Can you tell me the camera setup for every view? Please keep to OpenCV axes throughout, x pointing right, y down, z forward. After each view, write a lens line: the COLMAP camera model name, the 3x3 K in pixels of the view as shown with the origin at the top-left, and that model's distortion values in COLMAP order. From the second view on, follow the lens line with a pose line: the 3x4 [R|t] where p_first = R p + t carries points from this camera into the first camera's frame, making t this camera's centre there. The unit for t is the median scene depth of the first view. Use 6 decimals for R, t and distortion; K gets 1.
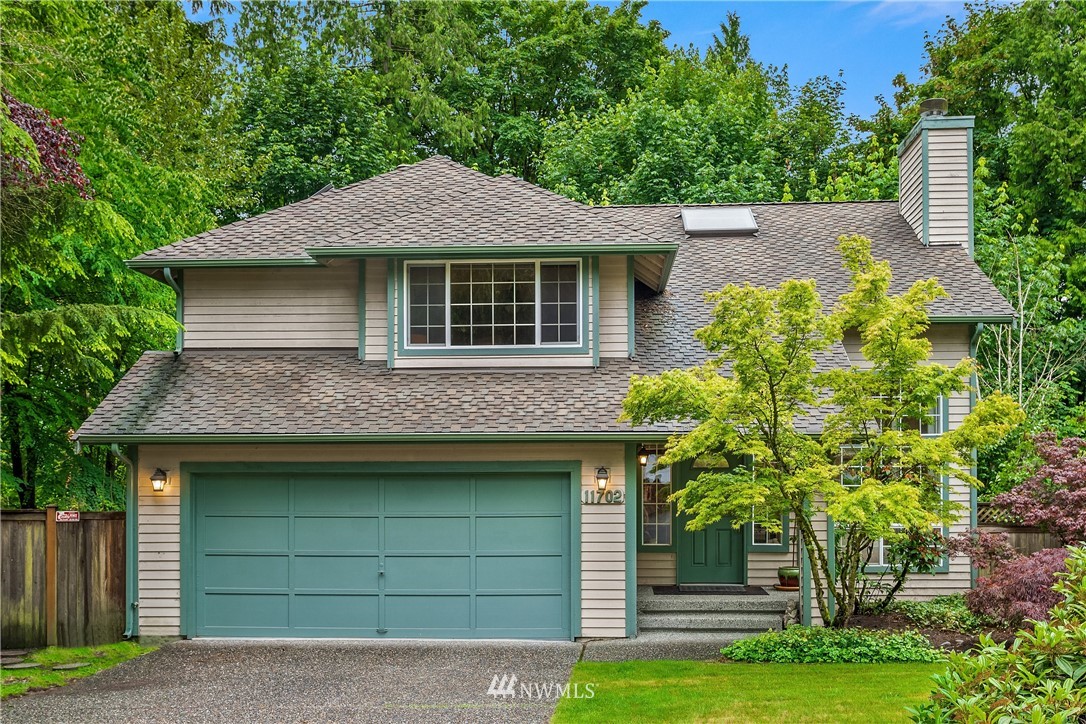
lens RADIAL K [[1145.3, 0, 546.1], [0, 1145.3, 458.7], [0, 0, 1]] dist [-0.009443, -0.016857]
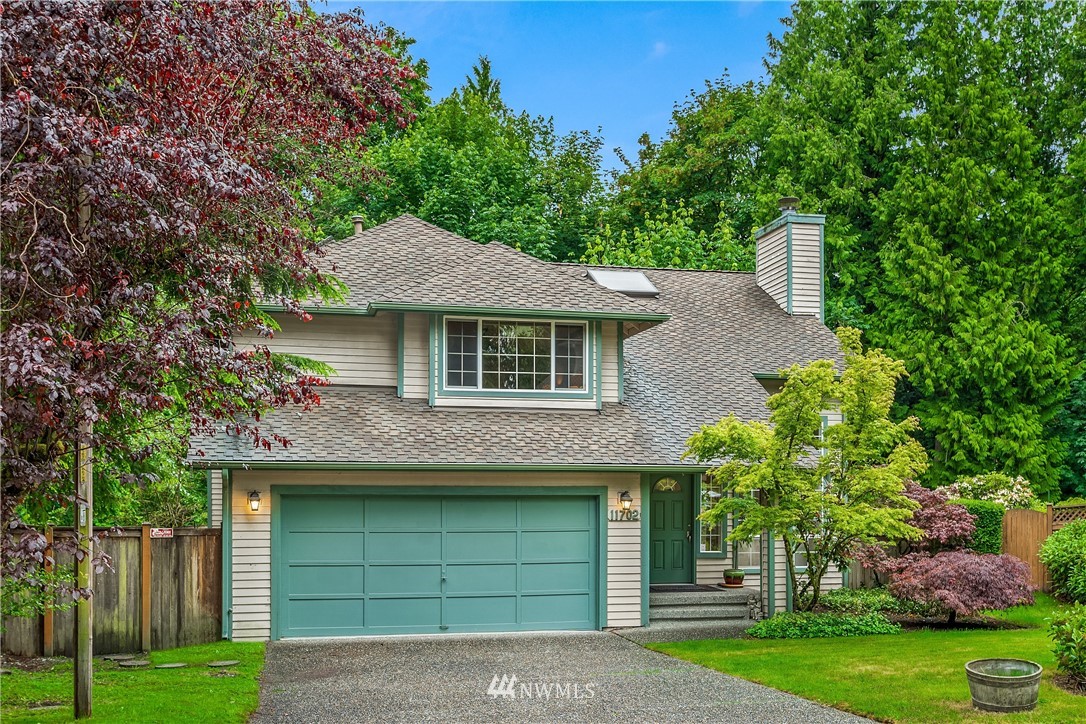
lens RADIAL K [[1145.3, 0, 546.1], [0, 1145.3, 458.7], [0, 0, 1]] dist [-0.009443, -0.016857]
pose [[0.955939, 0.013299, 0.293265, -0.383580], [-0.010978, 0.999894, -0.009558, -0.015038], [-0.293361, 0.005918, 0.955983, -0.171149]]
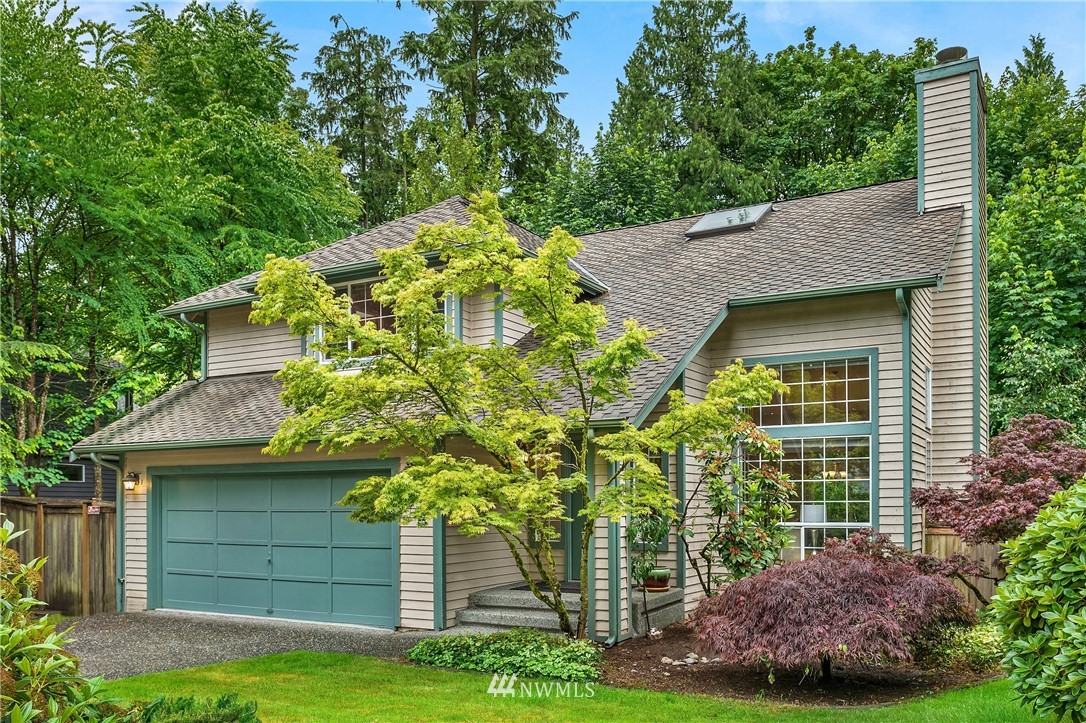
lens RADIAL K [[892.8, 0, 544.0], [0, 892.8, 487.5], [0, 0, 1]] dist [-0.010459, -0.005718]
pose [[0.896445, -0.008626, -0.443071, 0.484858], [0.014938, 0.999831, 0.010758, 0.020936], [0.442903, -0.016262, 0.896422, 0.314414]]
